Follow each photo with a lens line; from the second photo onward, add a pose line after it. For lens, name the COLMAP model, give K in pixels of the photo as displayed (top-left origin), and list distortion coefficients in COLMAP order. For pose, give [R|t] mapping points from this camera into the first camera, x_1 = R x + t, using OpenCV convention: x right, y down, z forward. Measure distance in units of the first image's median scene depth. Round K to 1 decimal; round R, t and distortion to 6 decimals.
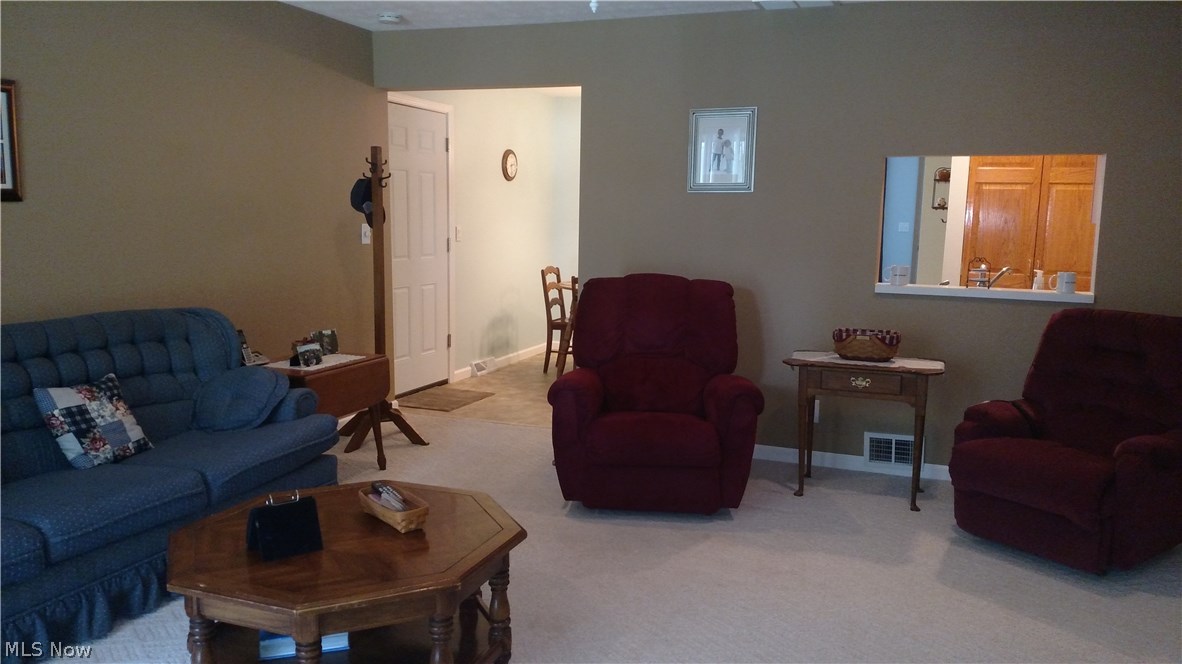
lens RADIAL K [[917.3, 0, 591.0], [0, 917.3, 332.0], [0, 0, 1]] dist [0.207706, -0.351939]
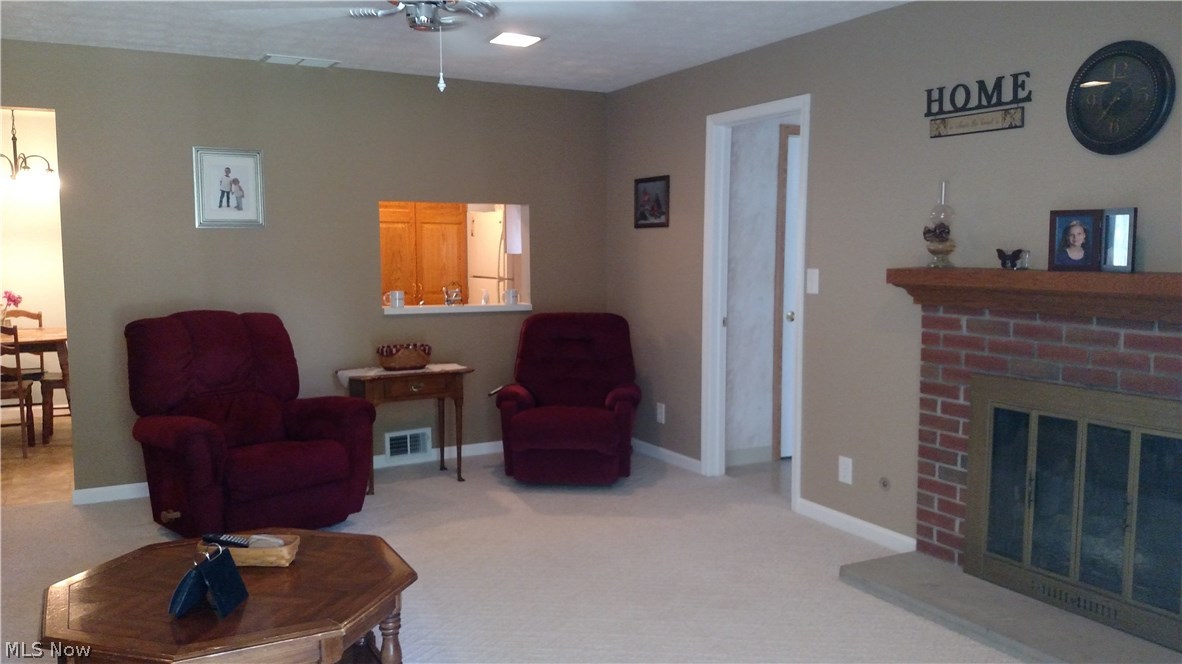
lens RADIAL K [[917.3, 0, 591.0], [0, 917.3, 332.0], [0, 0, 1]] dist [0.207706, -0.351939]
pose [[0.648002, -0.086548, 0.756706, -0.423802], [0.111242, 0.993623, 0.018384, -0.012655], [-0.753471, 0.072264, 0.653497, 0.032075]]
